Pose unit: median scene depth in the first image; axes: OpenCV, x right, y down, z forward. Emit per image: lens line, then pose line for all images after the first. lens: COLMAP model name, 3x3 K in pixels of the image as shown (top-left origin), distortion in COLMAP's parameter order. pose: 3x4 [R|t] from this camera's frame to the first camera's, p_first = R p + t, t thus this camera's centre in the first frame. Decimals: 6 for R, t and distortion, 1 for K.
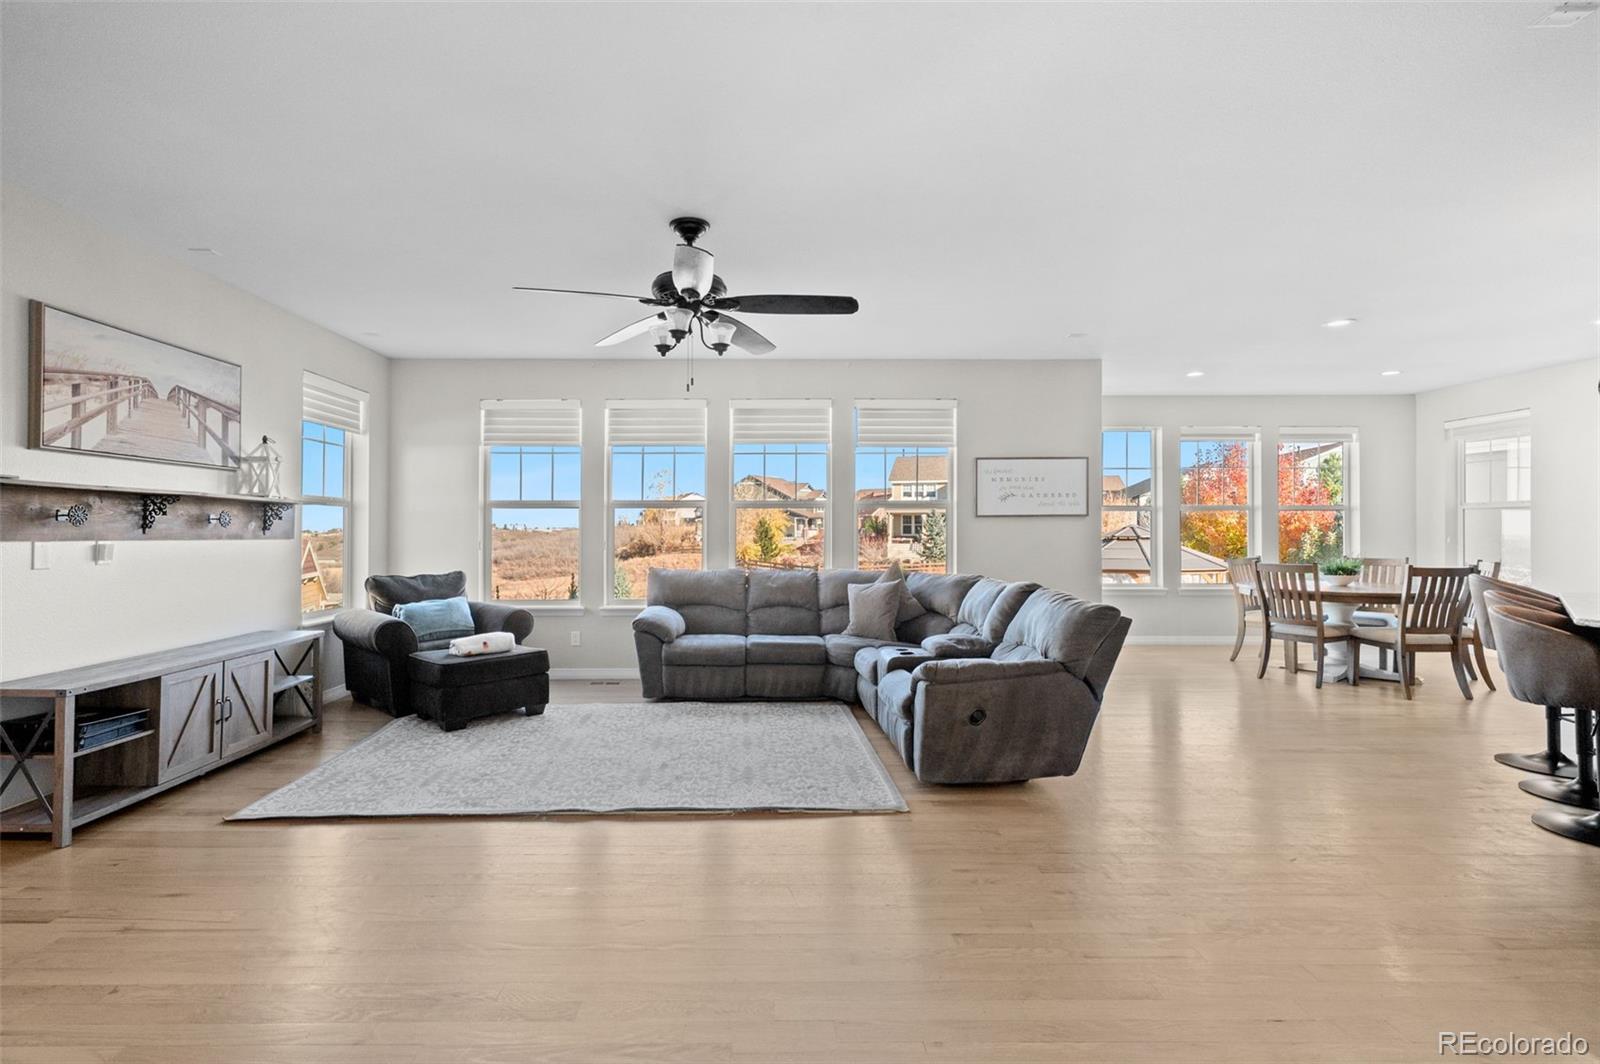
lens RADIAL K [[736.1, 0, 793.0], [0, 736.1, 527.7], [0, 0, 1]] dist [0.021747, 0.001476]
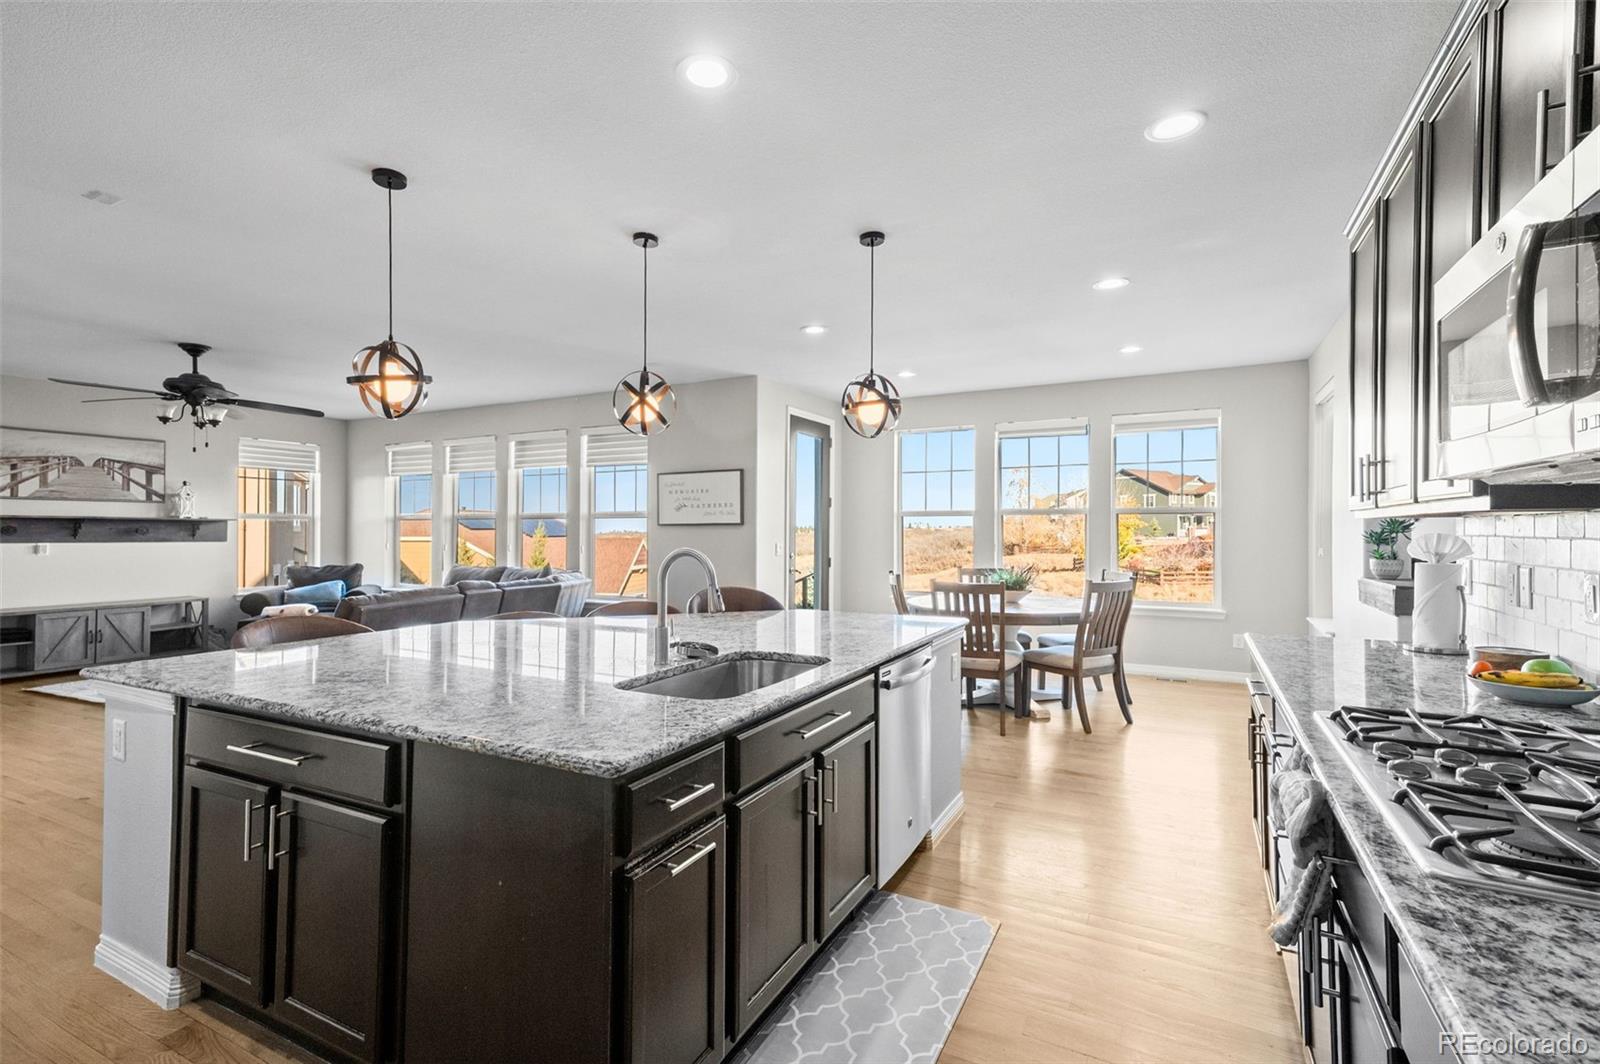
lens RADIAL K [[736.1, 0, 837.7], [0, 736.1, 529.5], [0, 0, 1]] dist [0.021747, 0.001476]
pose [[0.884814, 0.001305, -0.465943, 1.197015], [0.001068, 0.999988, 0.004830, -0.016404], [0.465944, -0.004771, 0.884801, 0.155656]]
